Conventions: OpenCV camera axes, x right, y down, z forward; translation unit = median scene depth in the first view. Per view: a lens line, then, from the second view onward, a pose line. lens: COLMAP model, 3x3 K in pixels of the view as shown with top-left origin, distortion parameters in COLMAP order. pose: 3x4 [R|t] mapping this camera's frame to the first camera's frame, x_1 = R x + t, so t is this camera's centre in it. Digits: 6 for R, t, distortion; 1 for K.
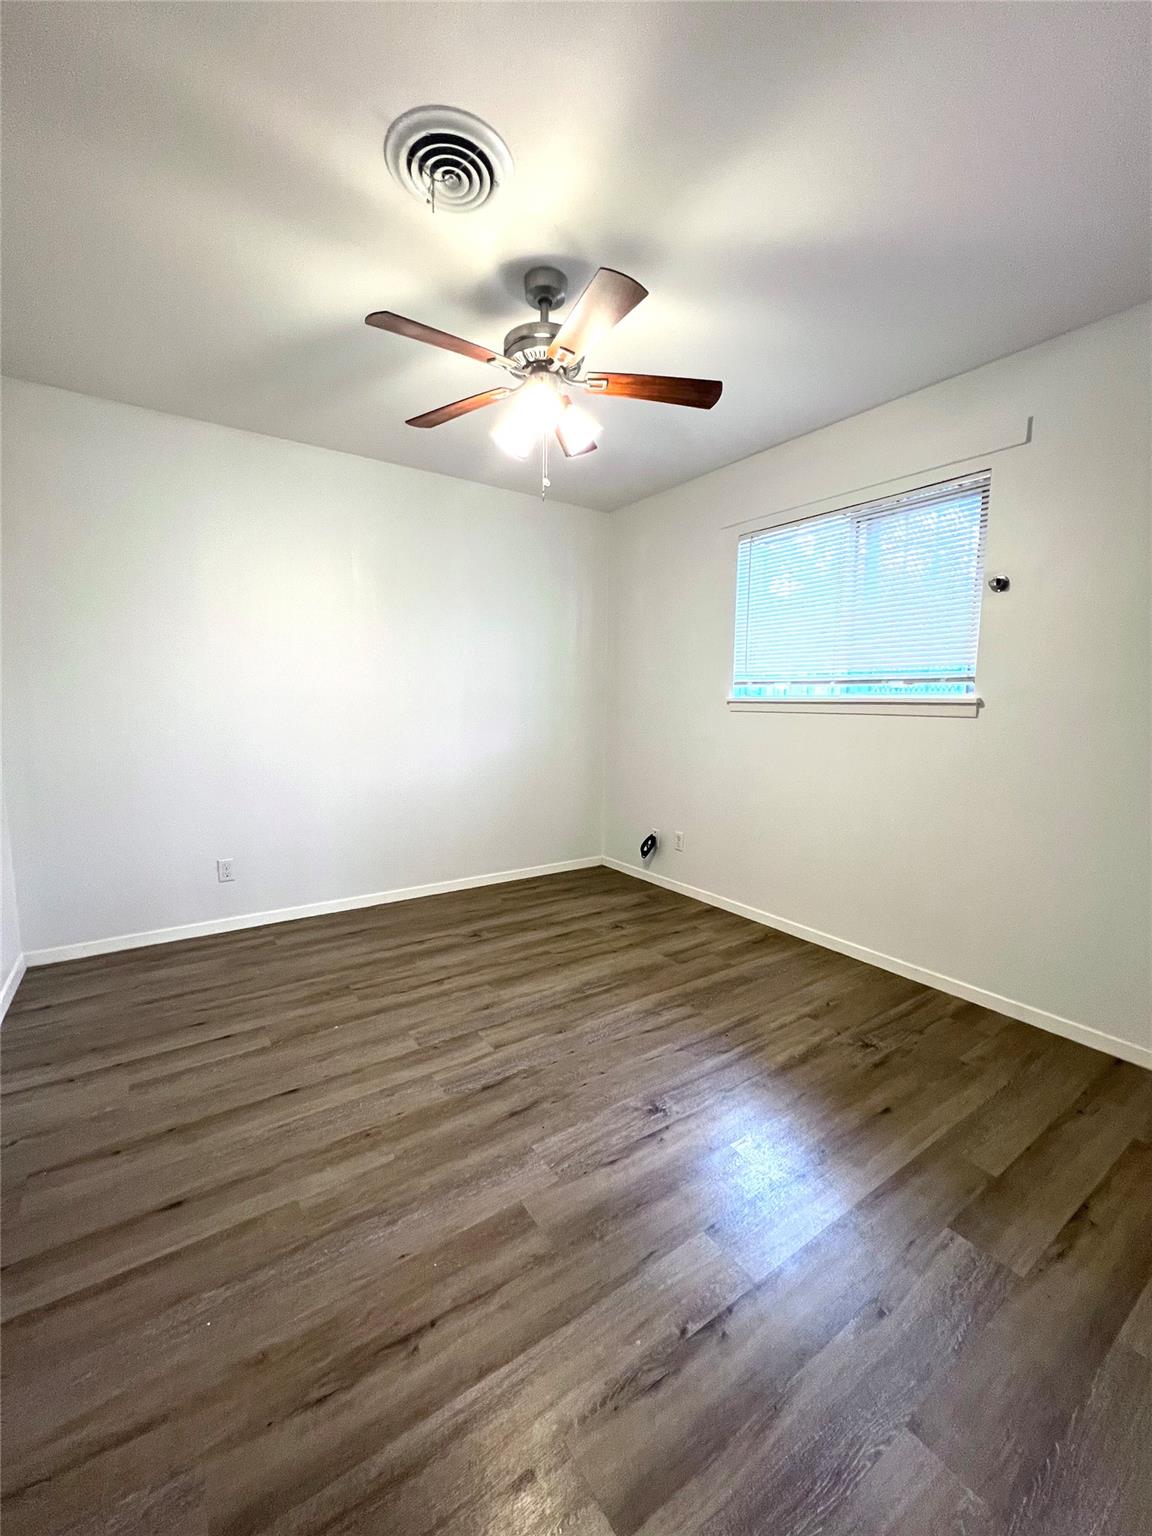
lens RADIAL K [[614.9, 0, 565.7], [0, 614.9, 760.9], [0, 0, 1]] dist [-0.001068, 0.000255]
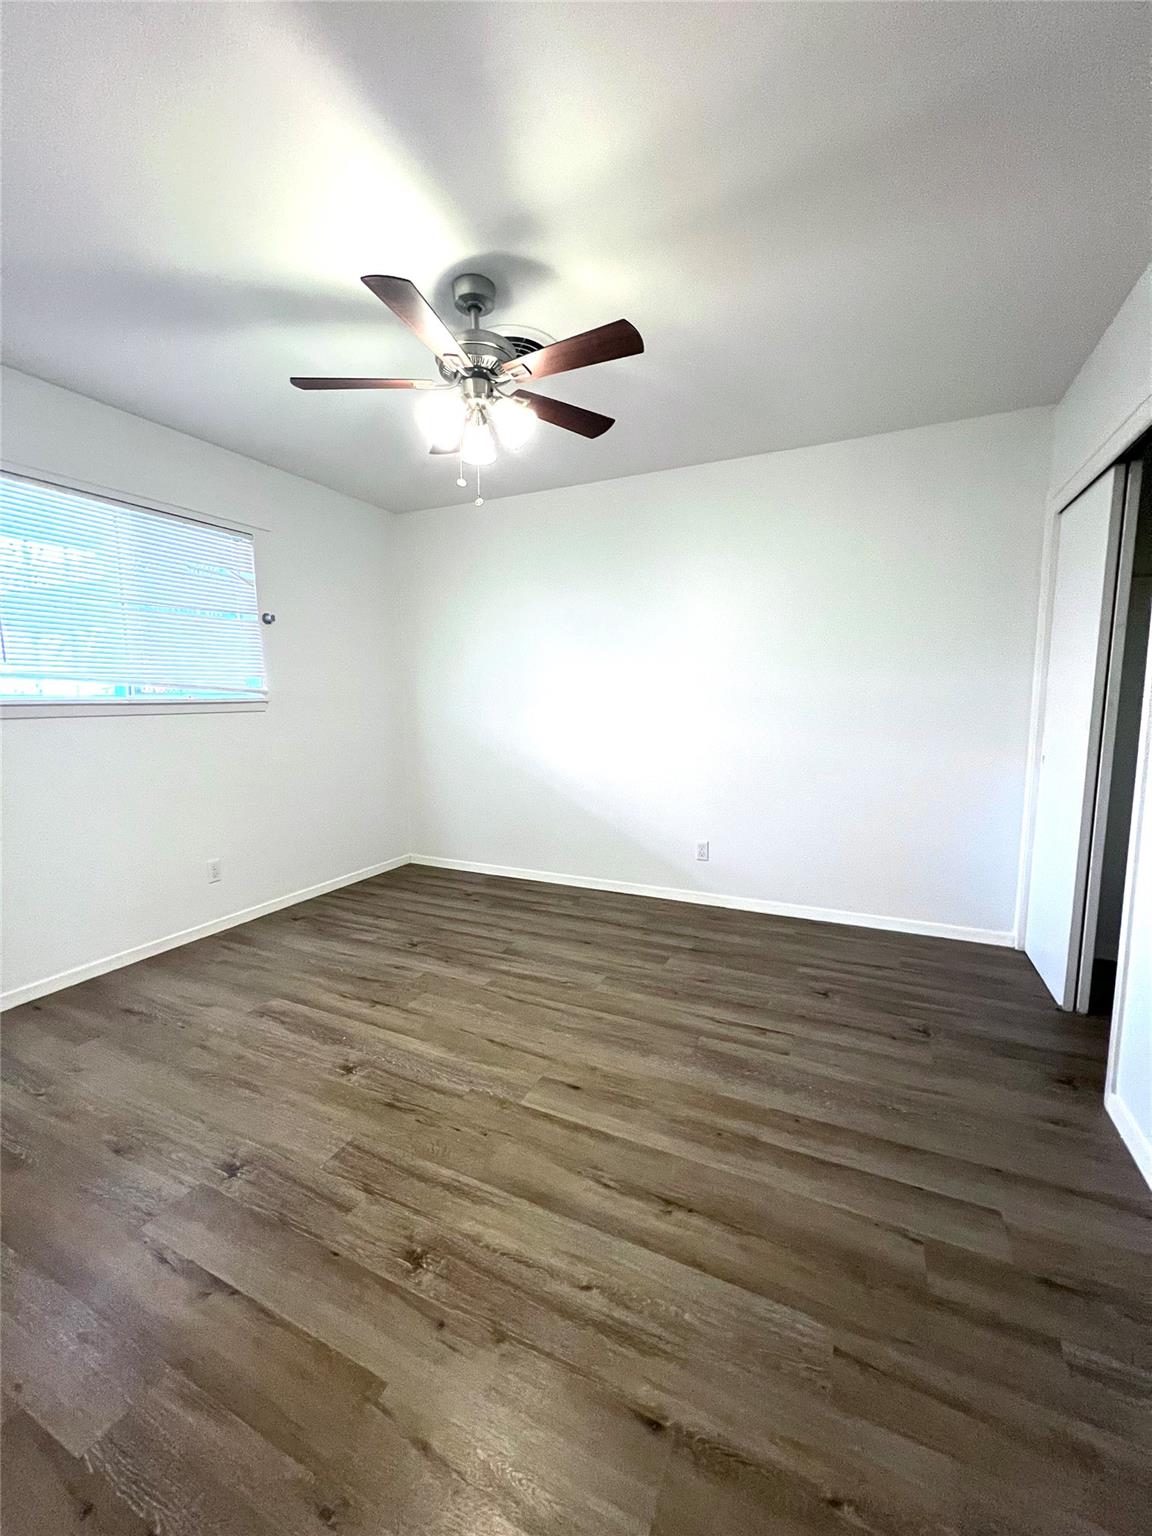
lens RADIAL K [[611.9, 0, 577.5], [0, 611.9, 772.6], [0, 0, 1]] dist [-0.002919, -0.000061]
pose [[0.501703, 0.090290, -0.860315, 0.933511], [-0.086931, 0.994766, 0.053705, -0.044718], [0.860661, 0.047844, 0.506926, 0.504720]]
